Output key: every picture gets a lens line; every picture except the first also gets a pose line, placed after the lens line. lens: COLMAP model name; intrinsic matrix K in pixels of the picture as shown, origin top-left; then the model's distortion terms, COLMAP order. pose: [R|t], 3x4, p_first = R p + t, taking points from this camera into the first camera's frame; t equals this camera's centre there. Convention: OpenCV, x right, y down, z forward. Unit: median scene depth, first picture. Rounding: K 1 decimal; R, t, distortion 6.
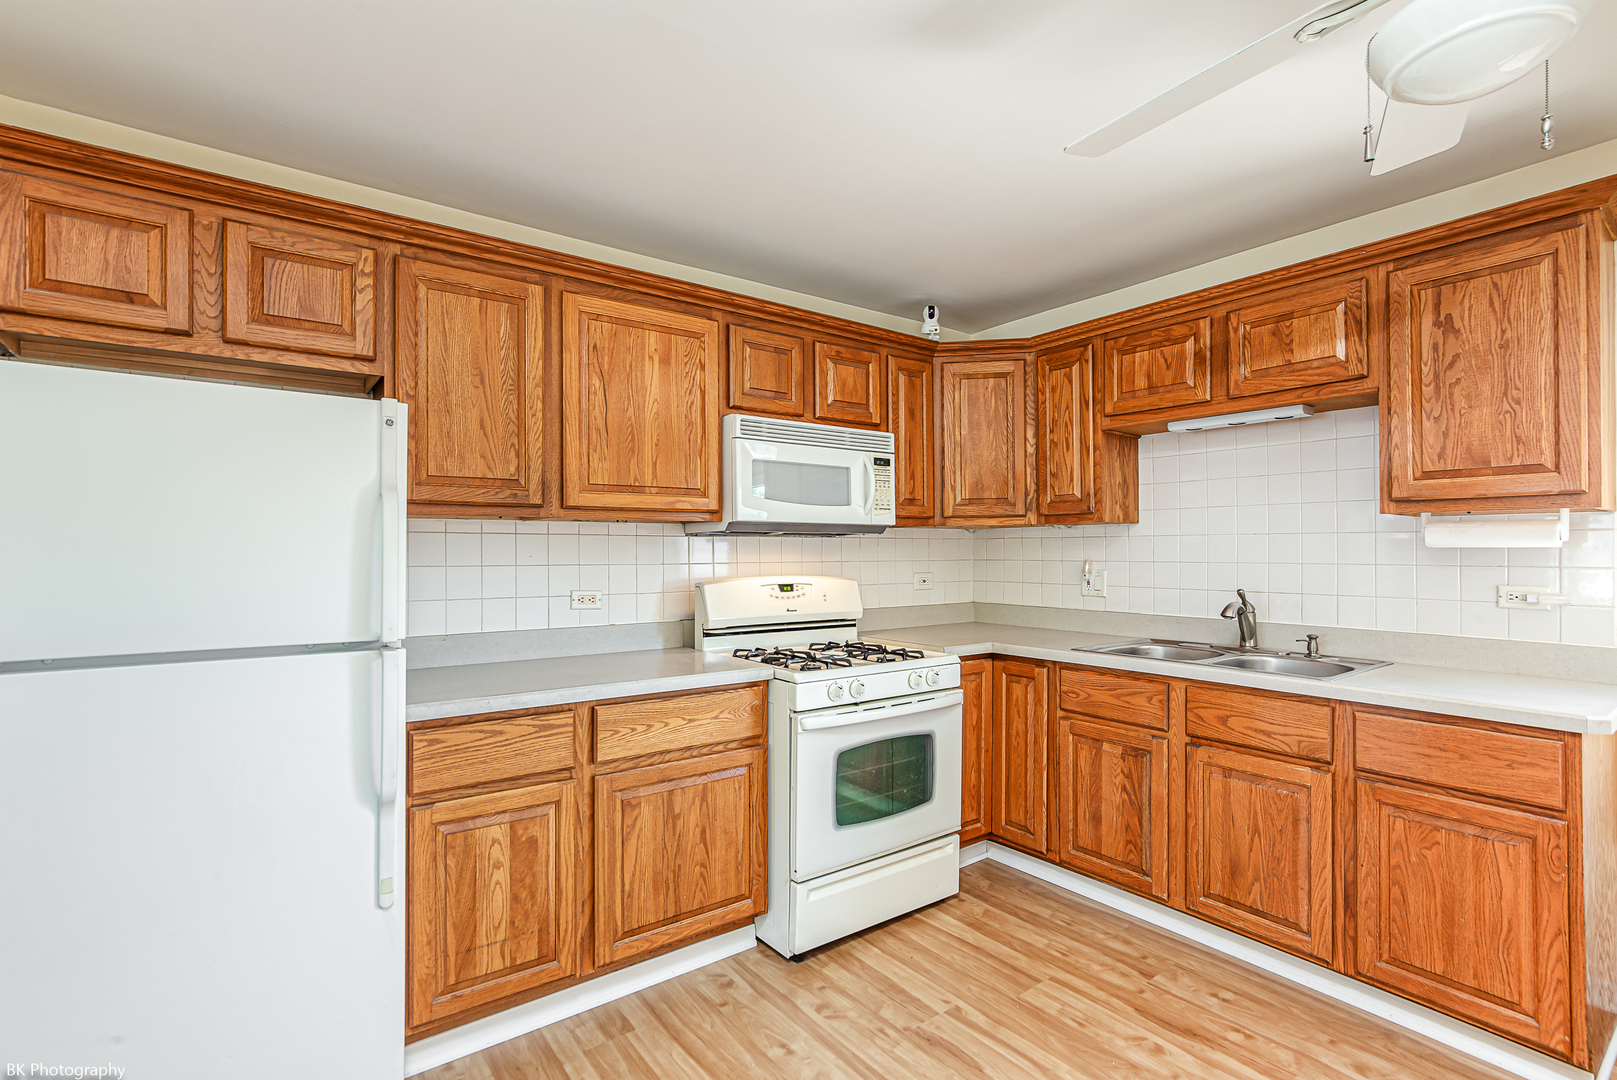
lens RADIAL K [[778.9, 0, 795.8], [0, 778.9, 545.3], [0, 0, 1]] dist [-0.000883, 0.000184]
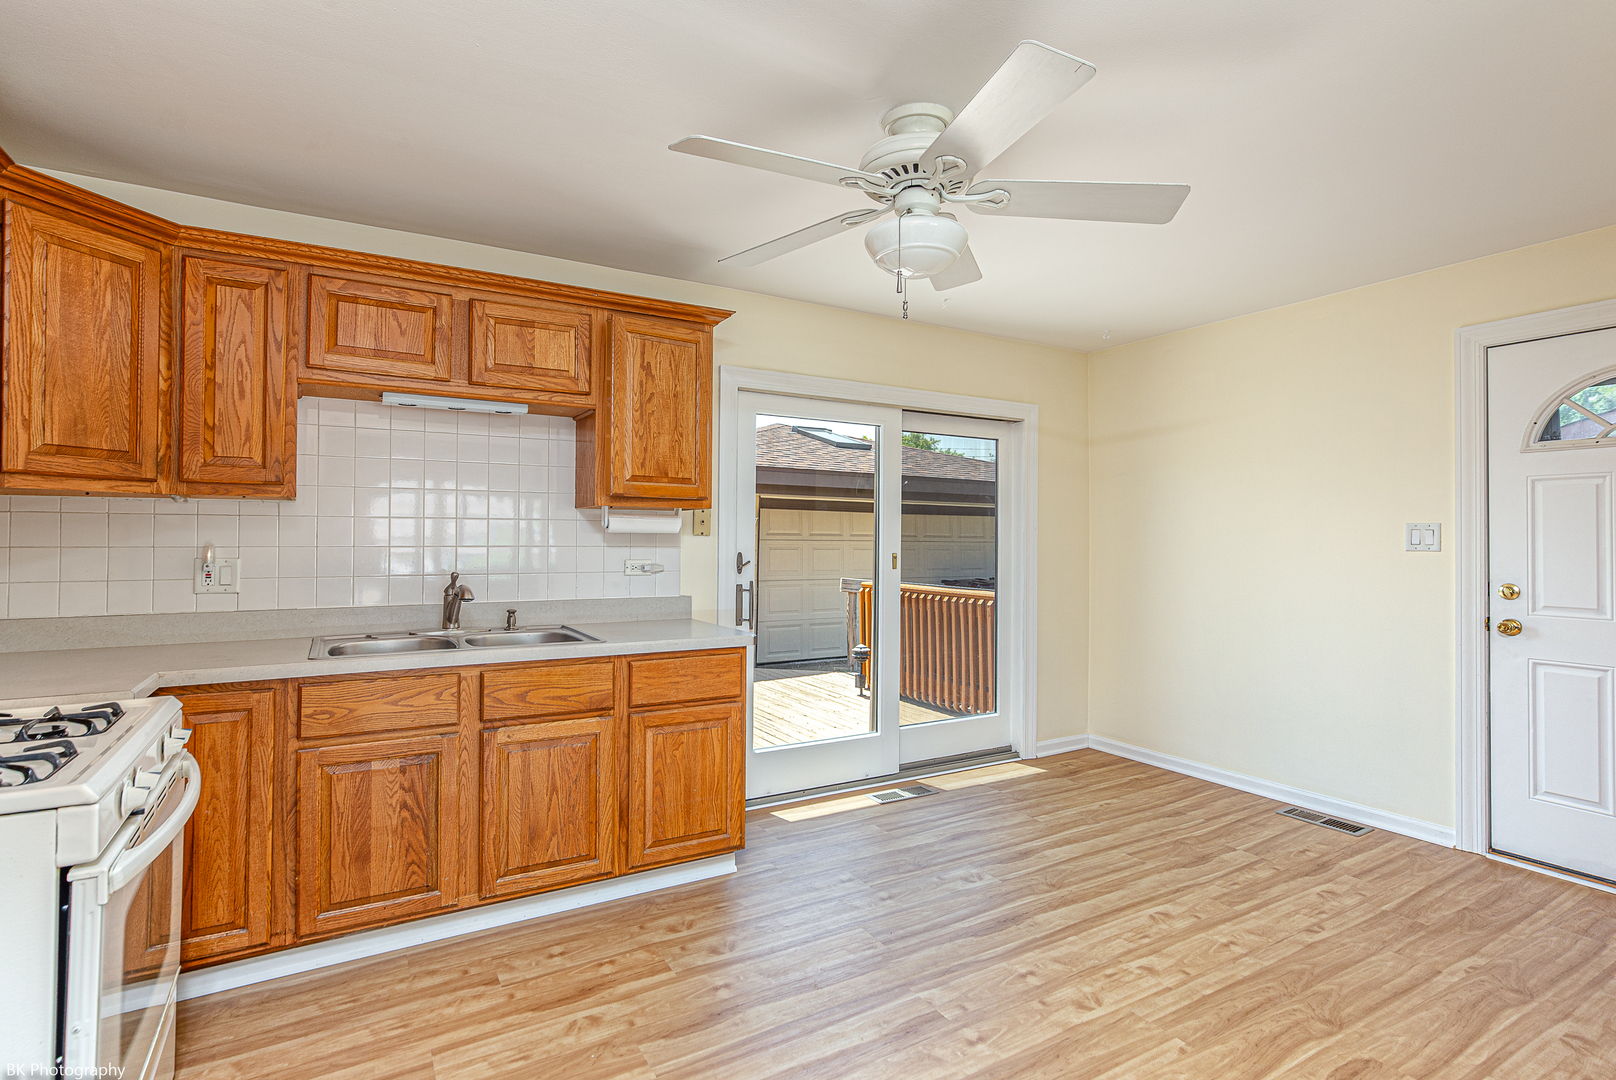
lens RADIAL K [[778.4, 0, 798.8], [0, 778.4, 522.7], [0, 0, 1]] dist [-0.000883, 0.000184]
pose [[0.102736, 0.020455, 0.994498, -0.430861], [-0.010322, 0.999757, -0.019497, 0.008265], [-0.994655, -0.008262, 0.102922, 0.501152]]
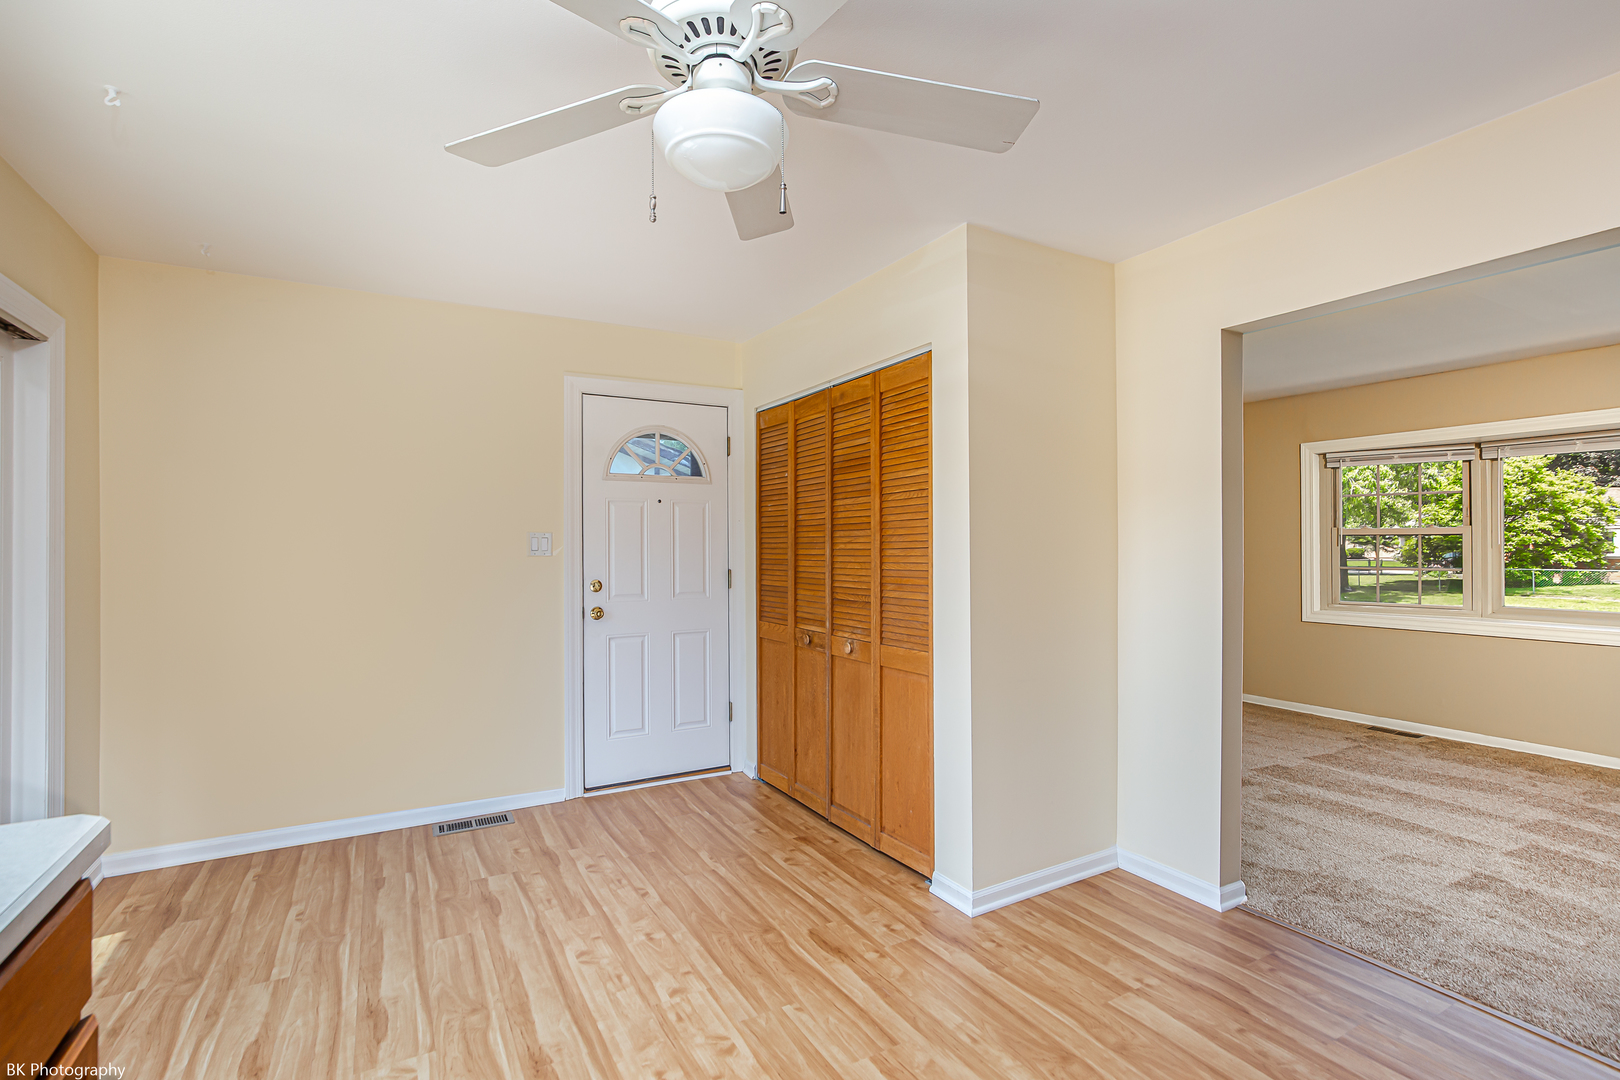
lens RADIAL K [[780.4, 0, 836.8], [0, 780.4, 543.6], [0, 0, 1]] dist [-0.000883, 0.000184]
pose [[-0.993836, 0.005931, 0.110701, 0.277682], [0.005203, 0.999963, -0.006865, 0.009014], [-0.110737, -0.006247, -0.993830, 1.069203]]
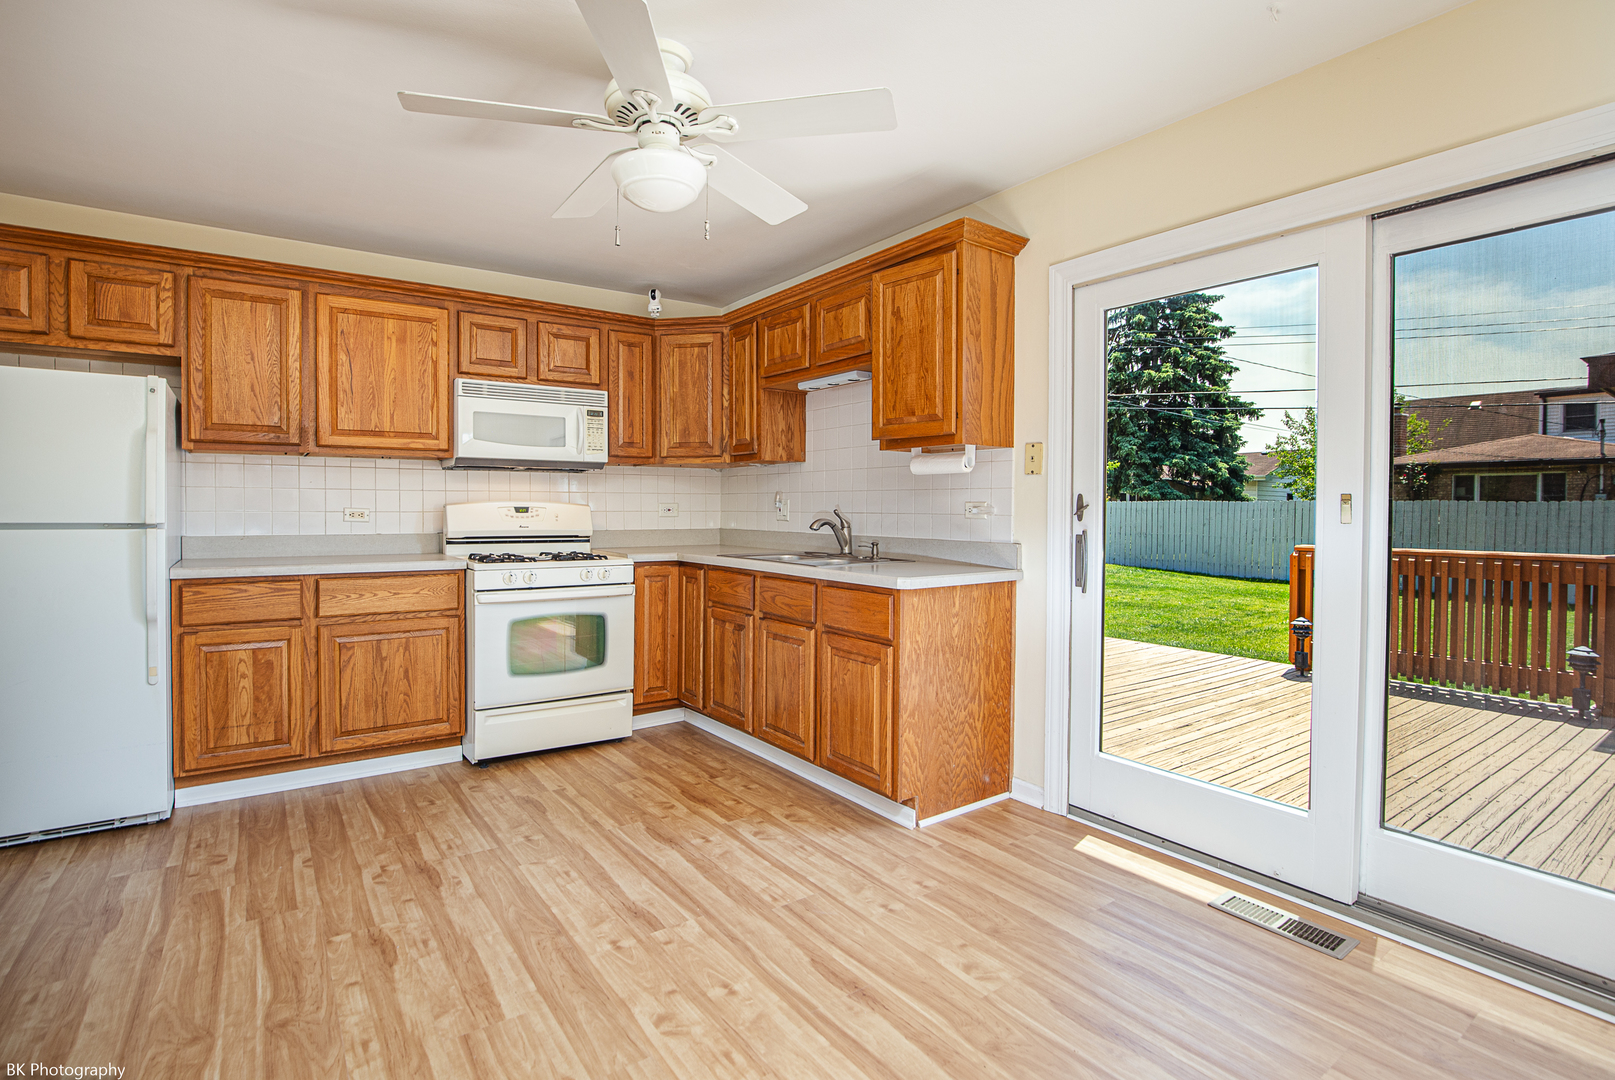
lens RADIAL K [[865.7, 0, 811.3], [0, 865.7, 523.1], [0, 0, 1]] dist [-0.010555, 0.002239]
pose [[0.998683, 0.005483, -0.051003, 0.659214], [-0.004541, 0.999817, 0.018563, 0.056854], [0.051095, -0.018307, 0.998526, -0.512760]]
